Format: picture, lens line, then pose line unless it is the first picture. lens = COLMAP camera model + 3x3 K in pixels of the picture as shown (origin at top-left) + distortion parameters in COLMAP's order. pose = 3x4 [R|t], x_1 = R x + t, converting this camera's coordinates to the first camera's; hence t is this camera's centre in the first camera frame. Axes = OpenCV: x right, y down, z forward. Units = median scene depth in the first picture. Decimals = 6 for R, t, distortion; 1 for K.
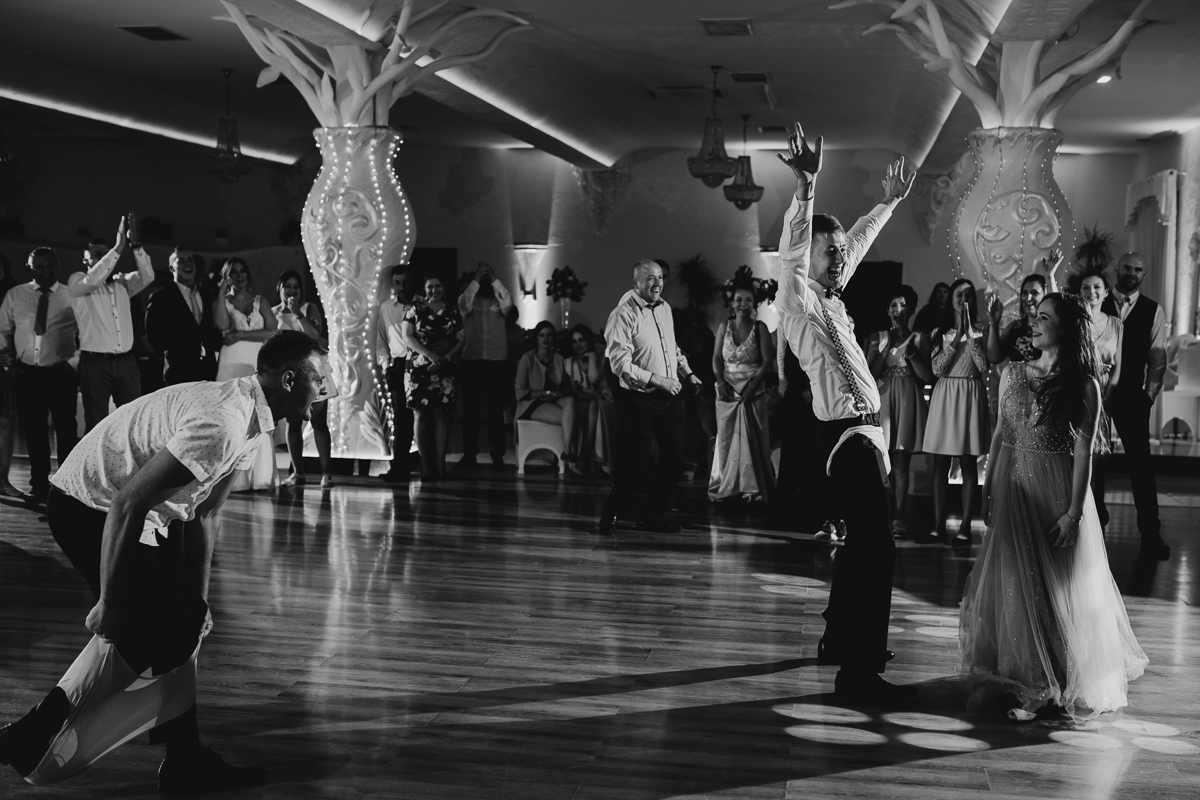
lens RADIAL K [[1262.9, 0, 661.6], [0, 1262.9, 444.2], [0, 0, 1]] dist [-0.049013, 0.042538]
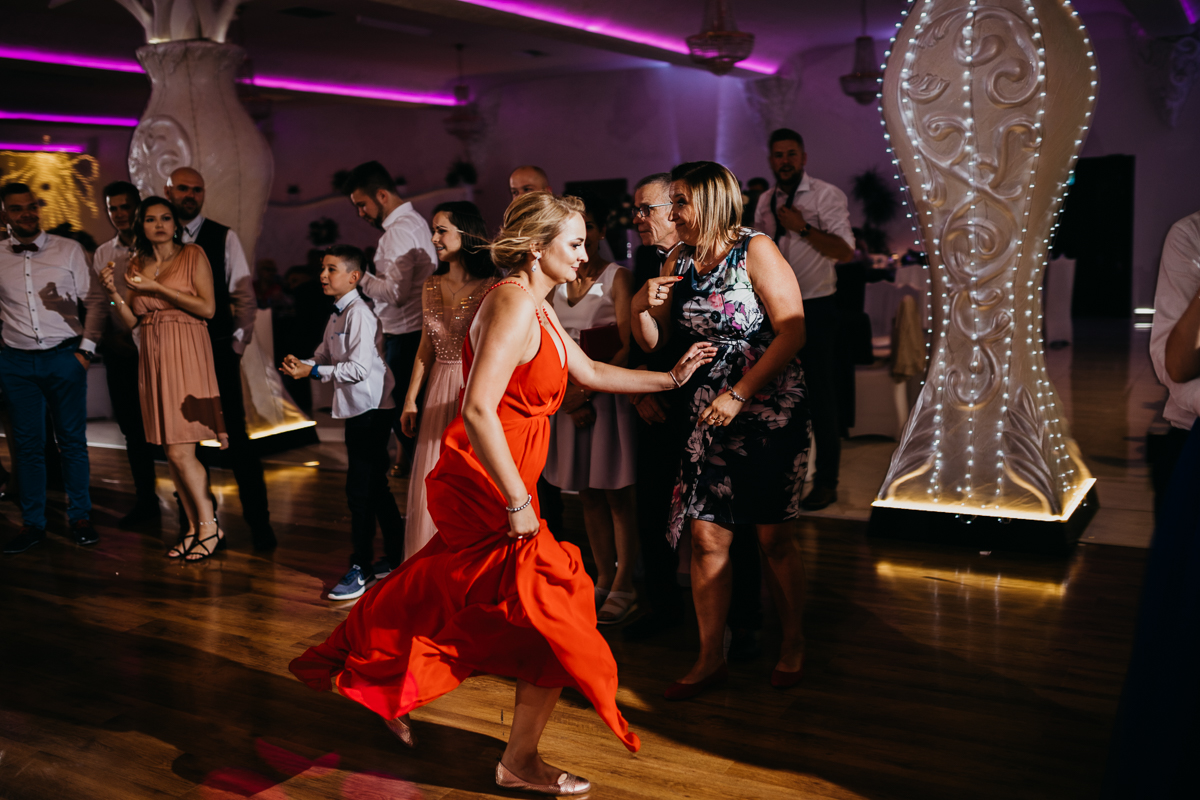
lens RADIAL K [[1143.0, 0, 600.0], [0, 1143.0, 400.0], [0, 0, 1]] dist [-0.059894, 0.087950]
pose [[0.924153, -0.002477, -0.382014, 0.295564], [0.016451, 0.999309, 0.033320, -0.038364], [0.381667, -0.037077, 0.923556, 0.406925]]
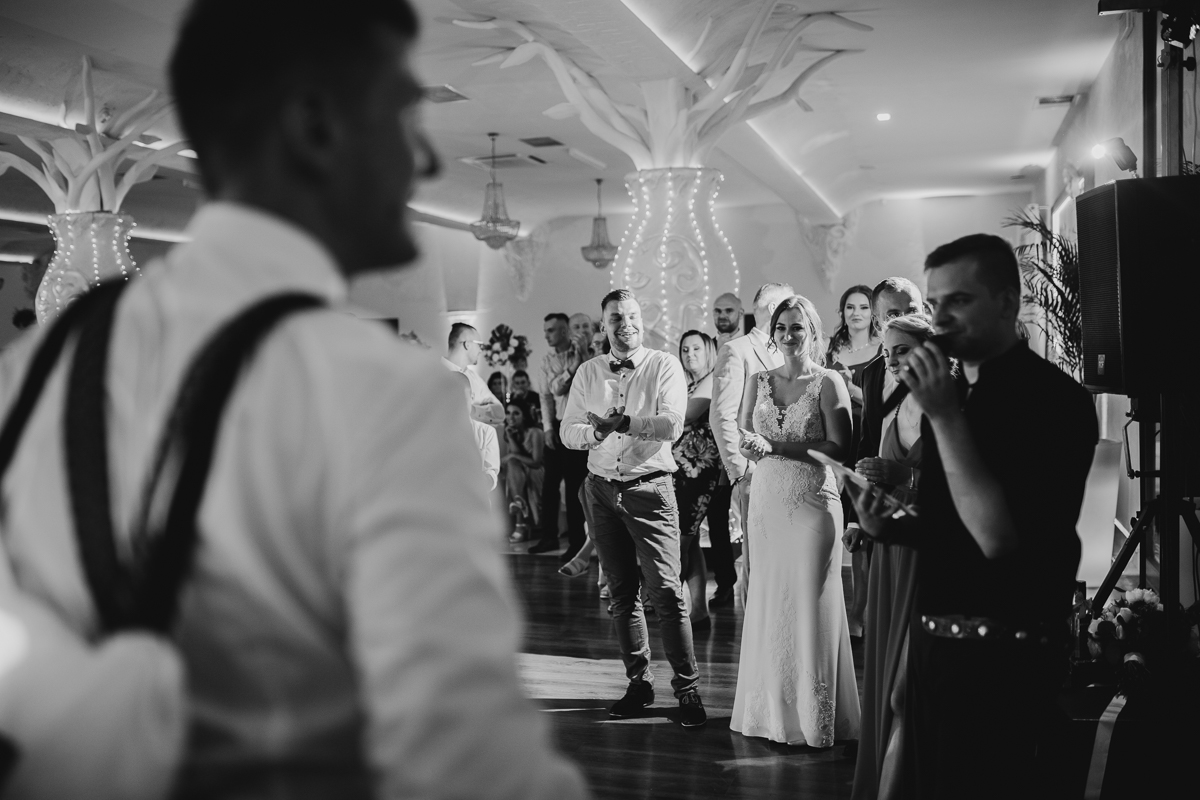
lens RADIAL K [[1143.0, 0, 600.0], [0, 1143.0, 400.0], [0, 0, 1]] dist [-0.059894, 0.087950]
pose [[0.986245, -0.034832, -0.161581, 0.337112], [0.022387, 0.996685, -0.078211, -0.009215], [0.163769, 0.073518, 0.983755, 0.136662]]
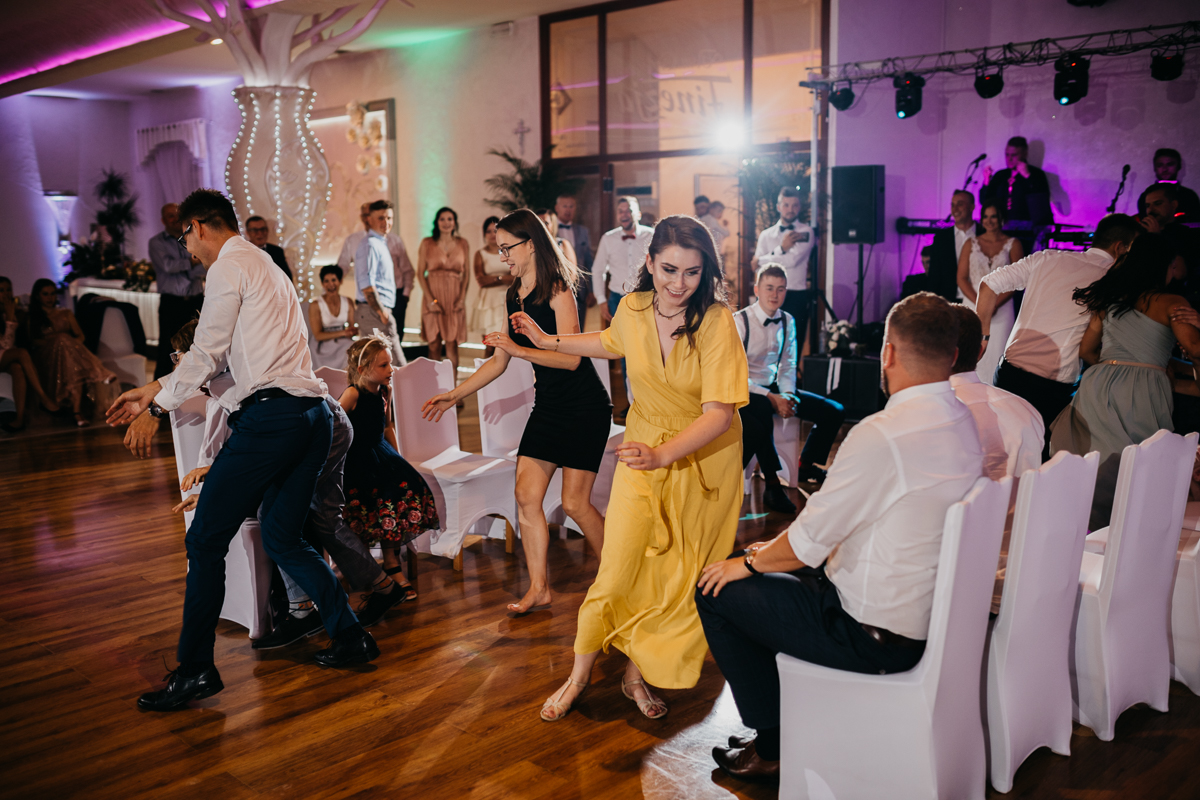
lens RADIAL K [[1143.0, 0, 600.0], [0, 1143.0, 400.0], [0, 0, 1]] dist [-0.059894, 0.087950]
pose [[0.595797, -0.150564, 0.788896, -0.391461], [0.123450, 0.987766, 0.095286, -0.023144], [-0.793590, 0.040618, 0.607095, 0.113541]]
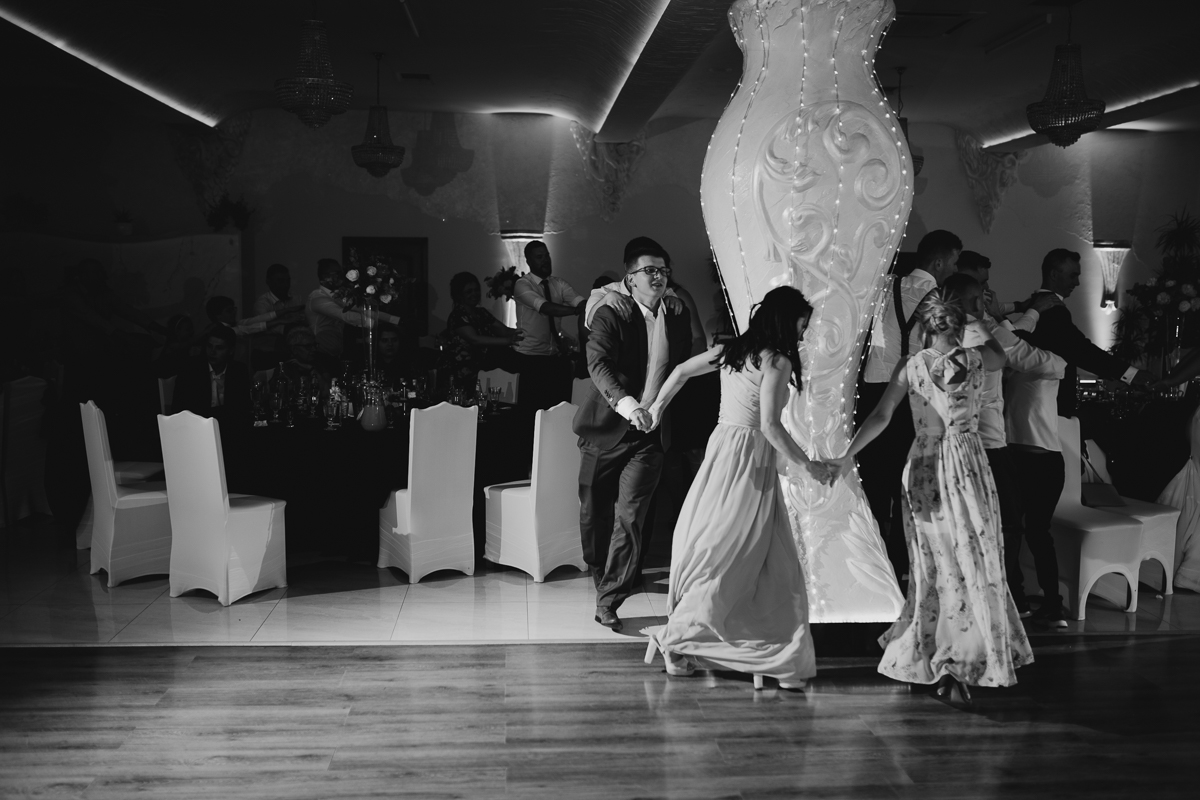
lens RADIAL K [[1143.0, 0, 600.0], [0, 1143.0, 400.0], [0, 0, 1]] dist [-0.059894, 0.087950]
pose [[0.974965, -0.033027, 0.219893, -0.443827], [0.036914, 0.999226, -0.013590, -0.078945], [-0.219274, 0.021367, 0.975429, 0.555966]]
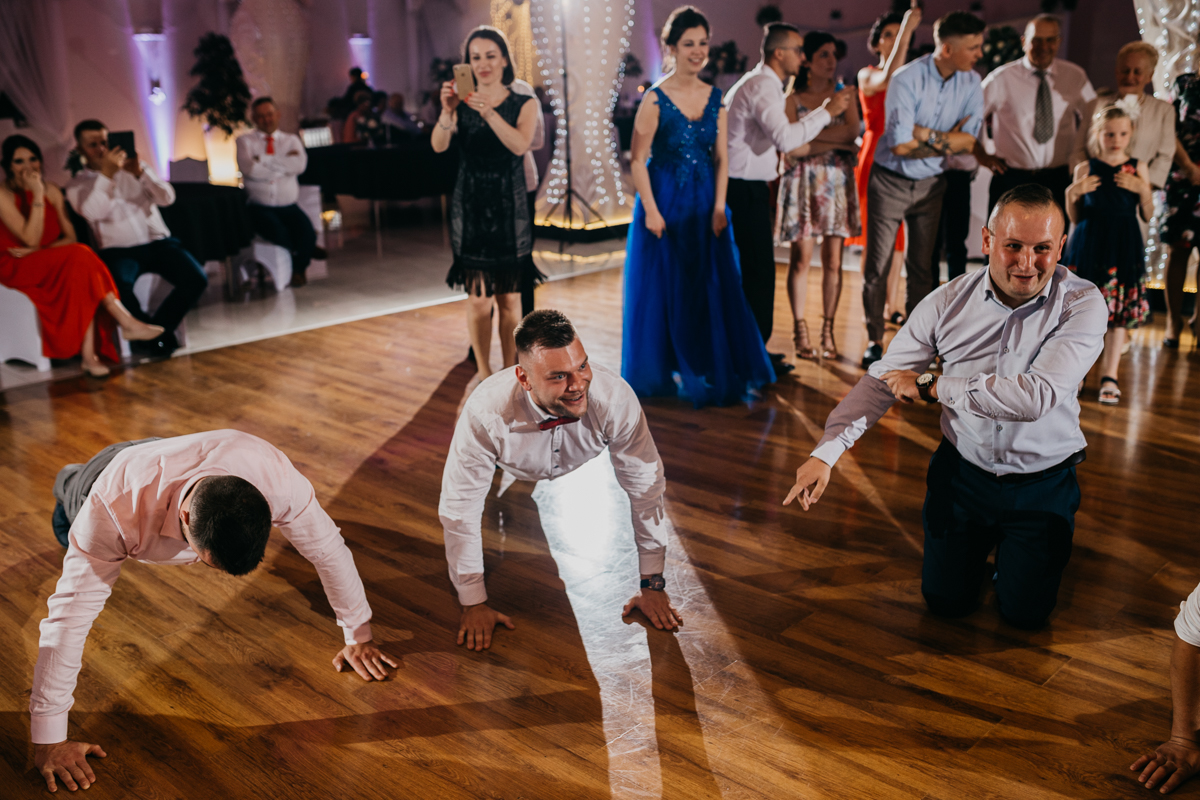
lens RADIAL K [[1143.0, 0, 600.0], [0, 1143.0, 400.0], [0, 0, 1]] dist [-0.059894, 0.087950]
pose [[0.816878, 0.118905, -0.564422, -0.139287], [-0.028980, 0.985747, 0.165722, -0.025836], [0.576082, -0.119017, 0.808680, 0.256088]]
